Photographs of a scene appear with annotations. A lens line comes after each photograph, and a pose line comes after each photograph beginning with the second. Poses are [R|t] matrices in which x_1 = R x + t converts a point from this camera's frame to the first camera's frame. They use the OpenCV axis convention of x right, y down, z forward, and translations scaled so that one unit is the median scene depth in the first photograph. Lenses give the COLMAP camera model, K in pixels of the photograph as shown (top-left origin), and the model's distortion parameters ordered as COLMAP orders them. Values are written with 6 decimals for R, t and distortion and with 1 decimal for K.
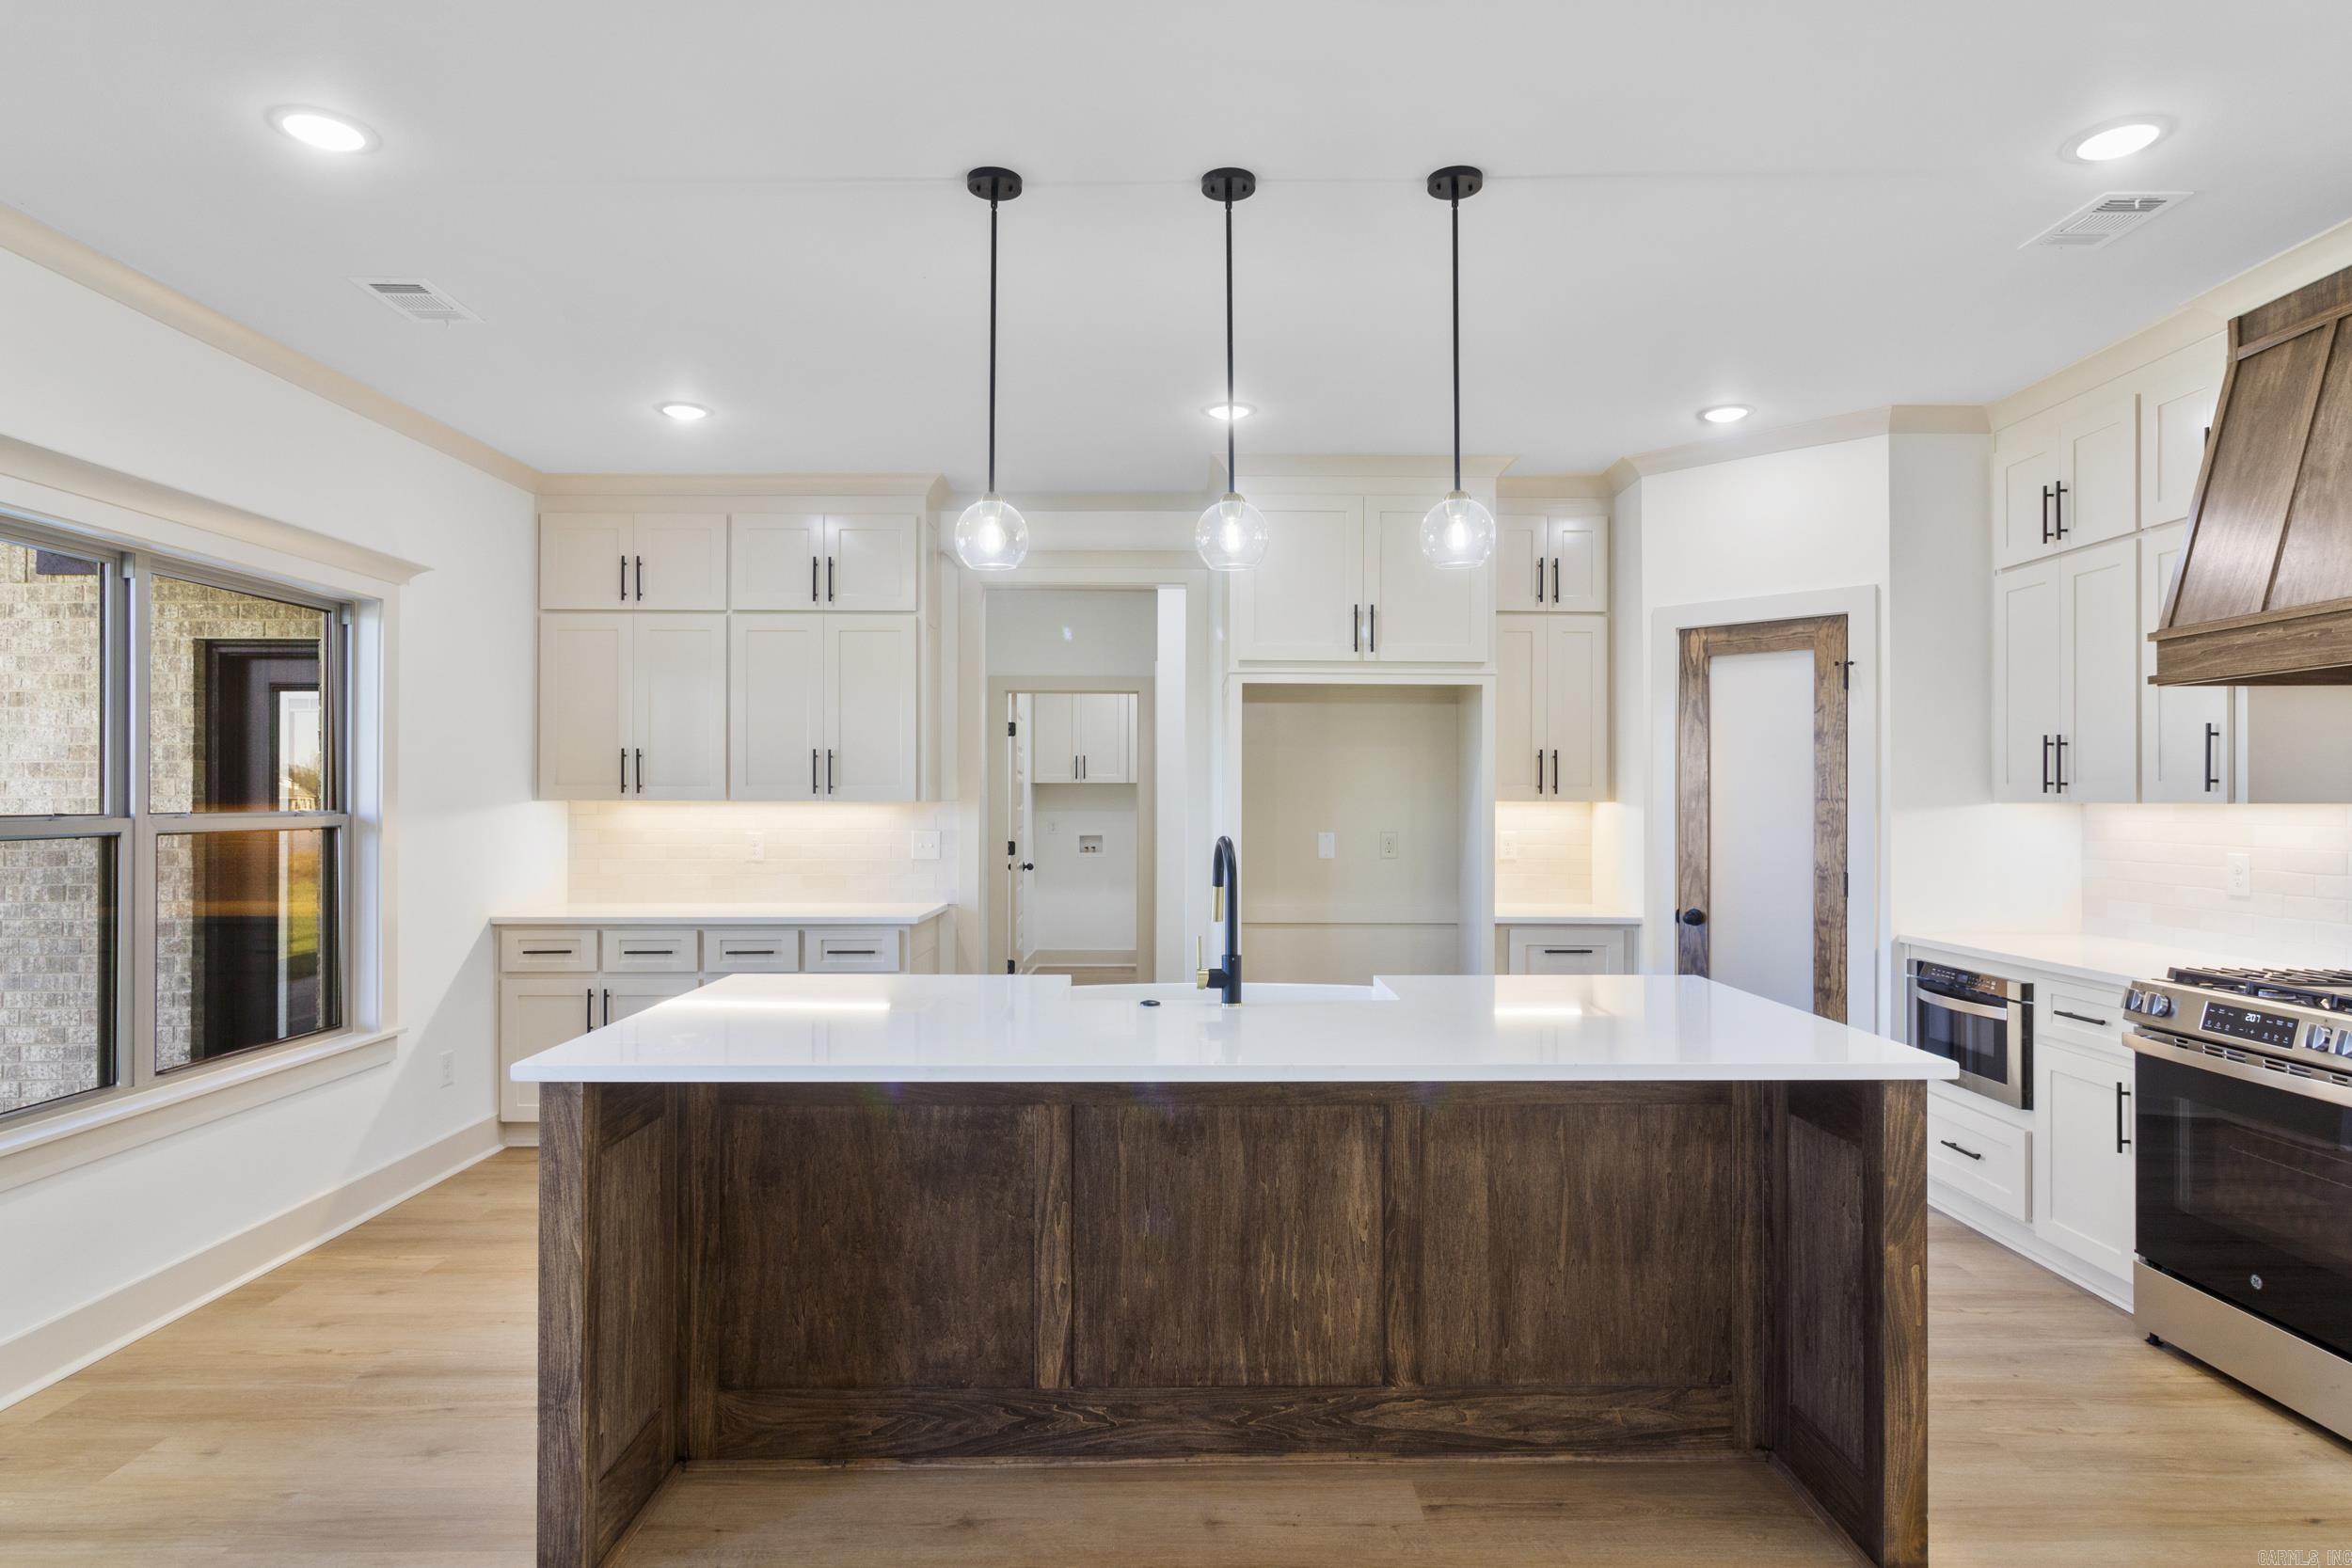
lens RADIAL K [[1294.0, 0, 1188.4], [0, 1294.0, 793.4], [0, 0, 1]] dist [0.003710, -0.001735]
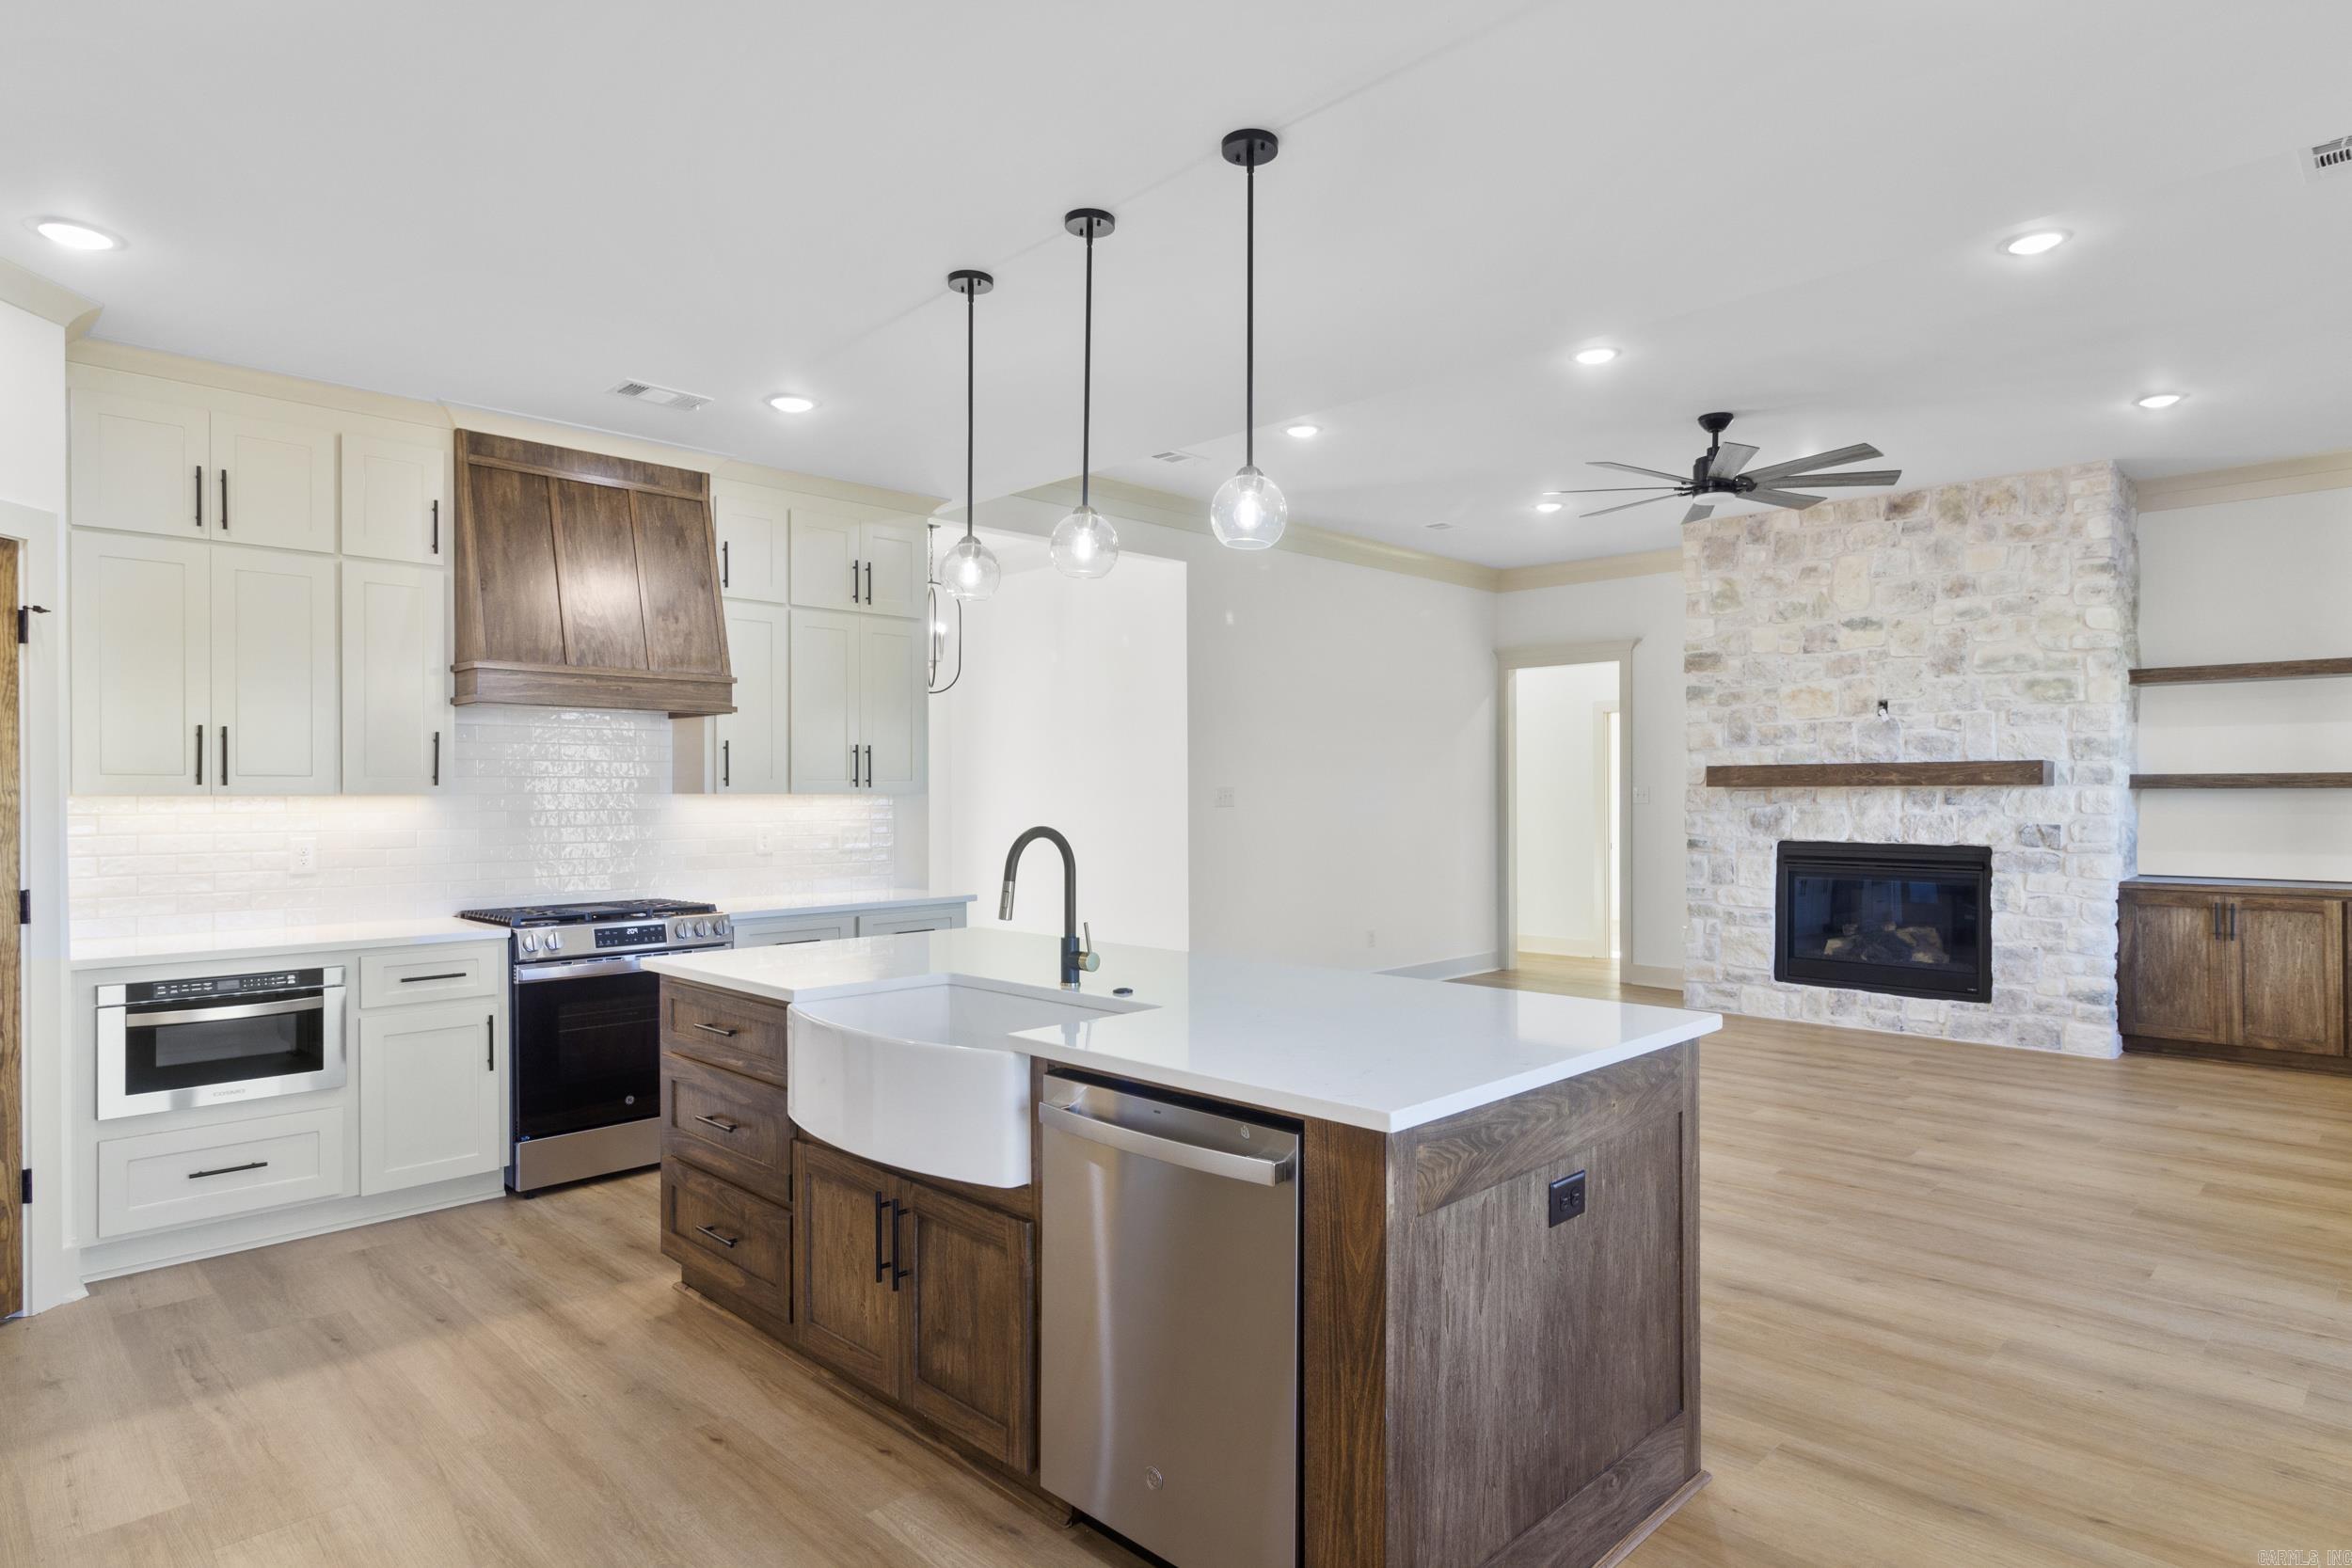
lens RADIAL K [[1290.2, 0, 1192.2], [0, 1290.2, 796.0], [0, 0, 1]] dist [0.003163, 0.002446]
pose [[-0.704786, -0.000609, 0.709420, -0.584523], [-0.001545, 0.999999, -0.000676, 0.007790], [-0.709419, -0.001573, -0.704785, 1.246939]]
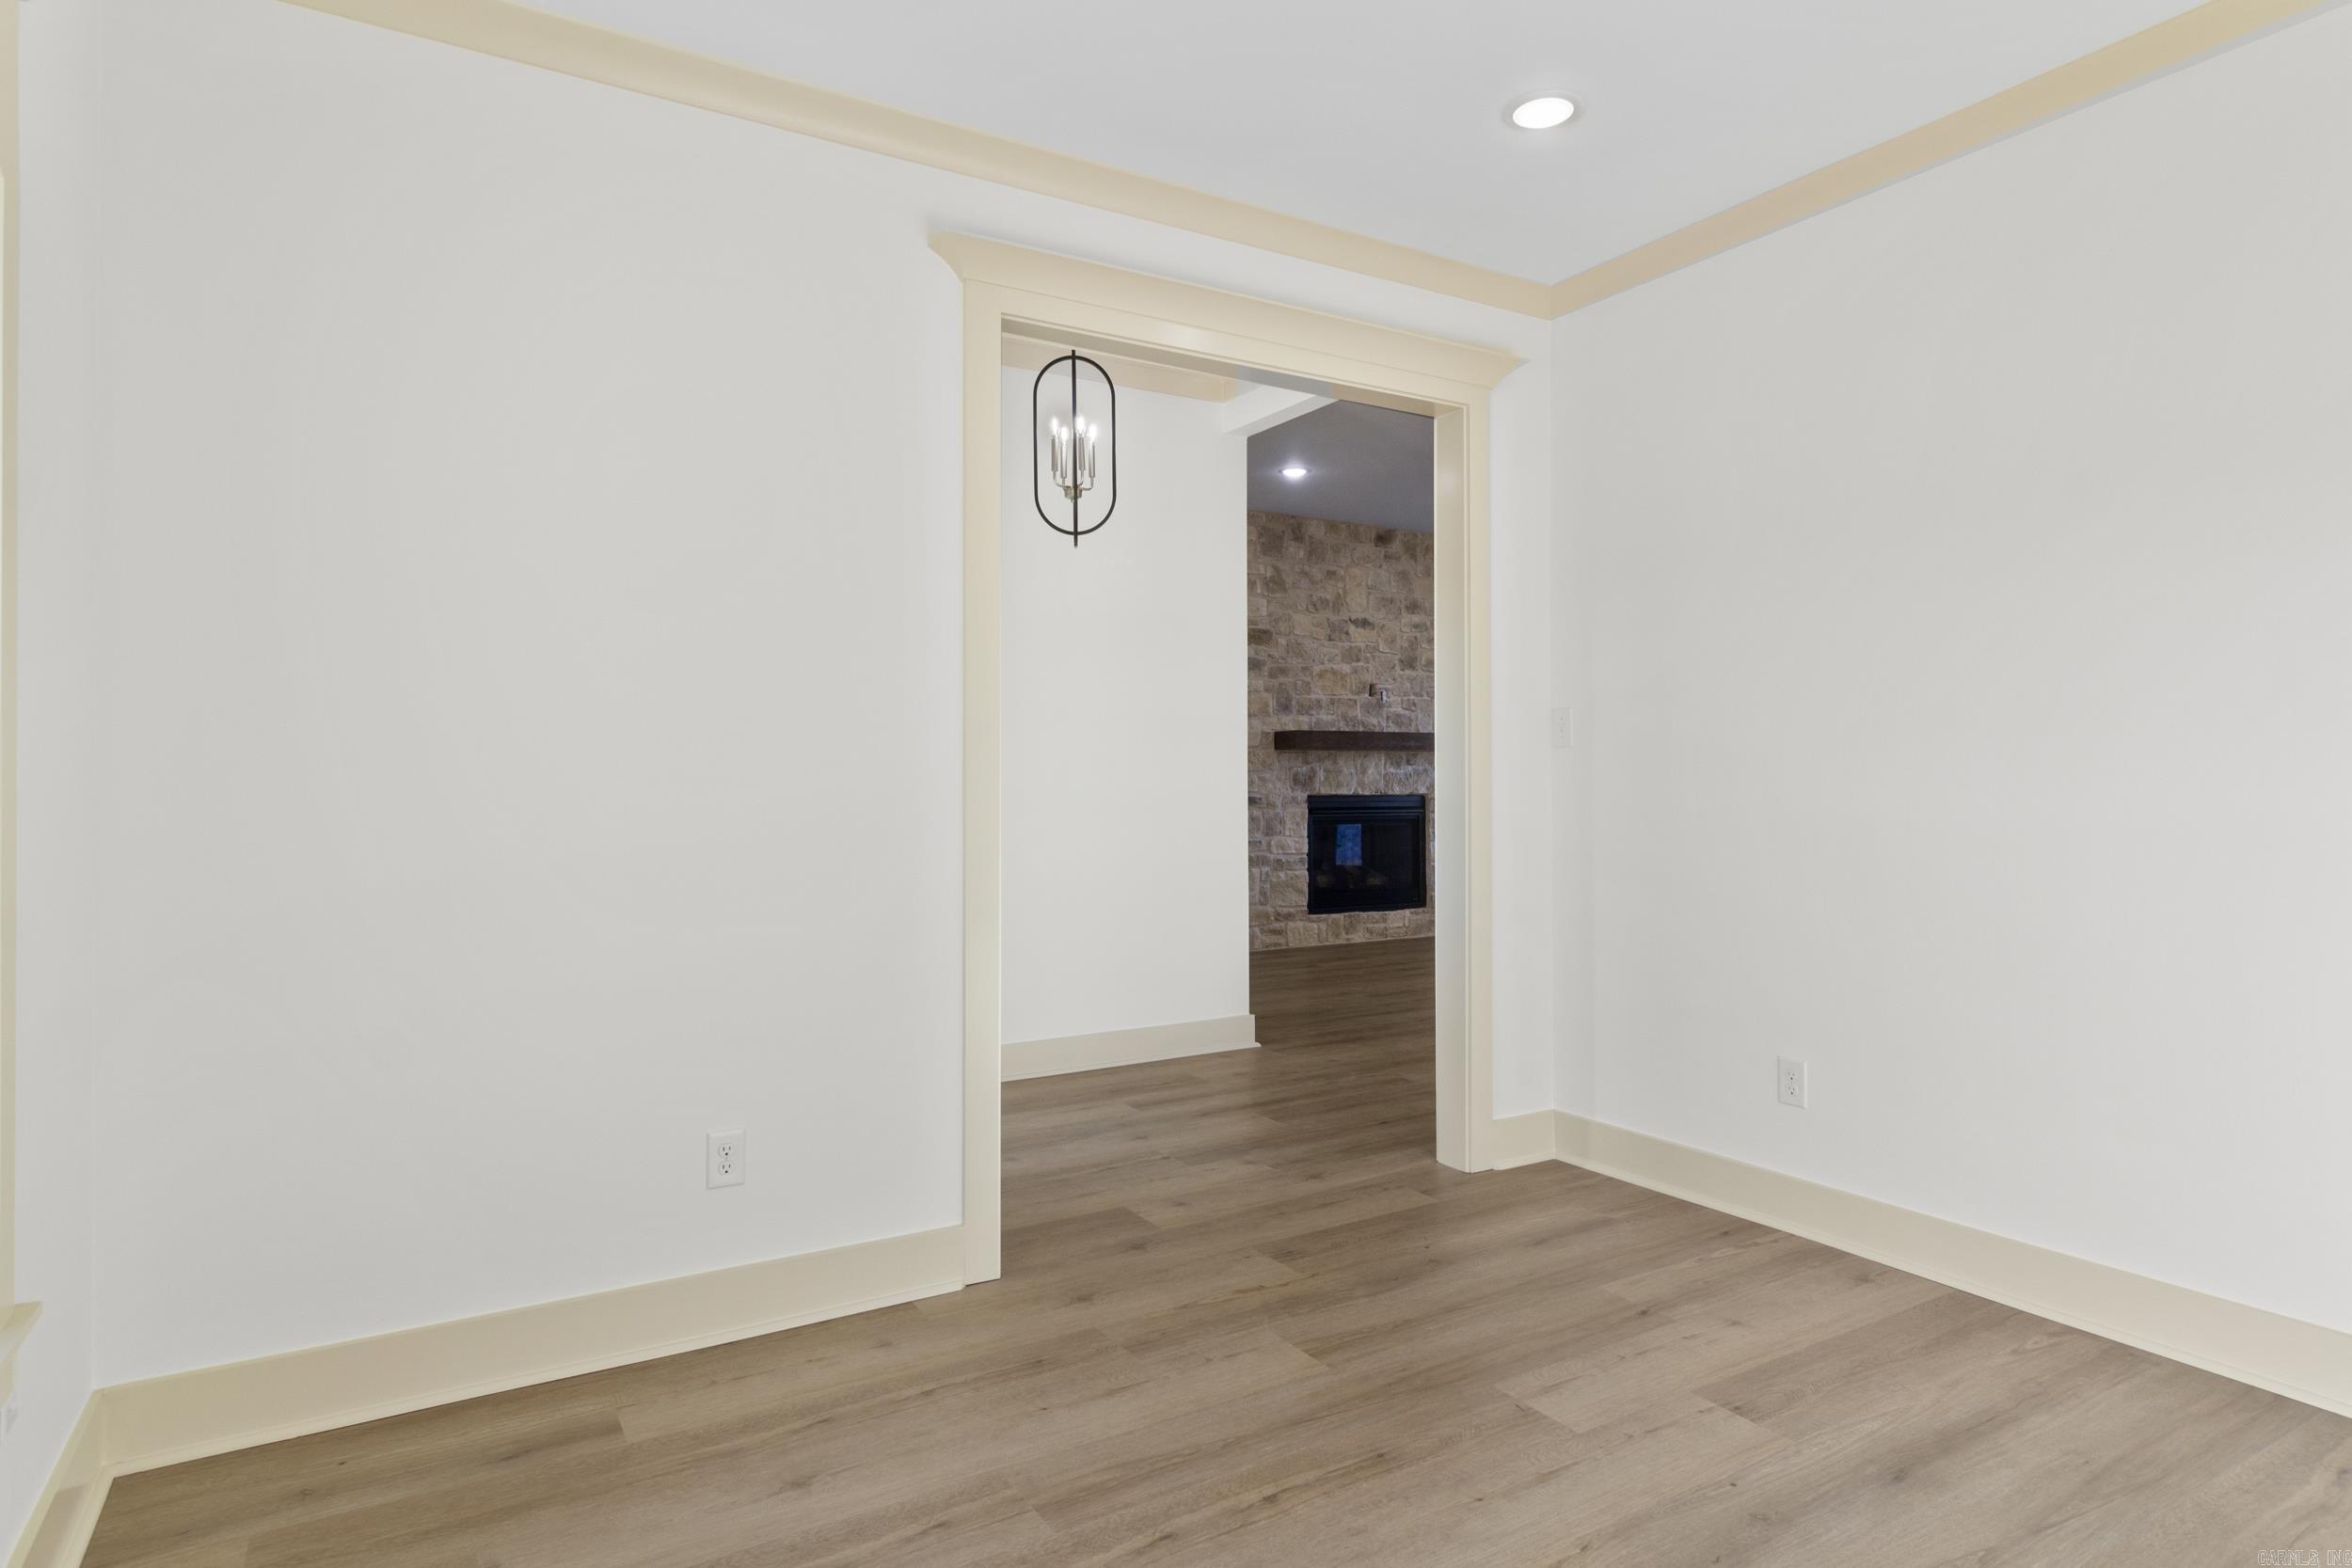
lens RADIAL K [[1298.0, 0, 1177.4], [0, 1298.0, 768.5], [0, 0, 1]] dist [0.000667, -0.000032]
pose [[-0.861886, -0.003048, -0.507092, 1.653737], [0.004558, 0.999895, -0.013757, 0.057239], [0.507081, -0.014168, -0.861782, 1.123767]]
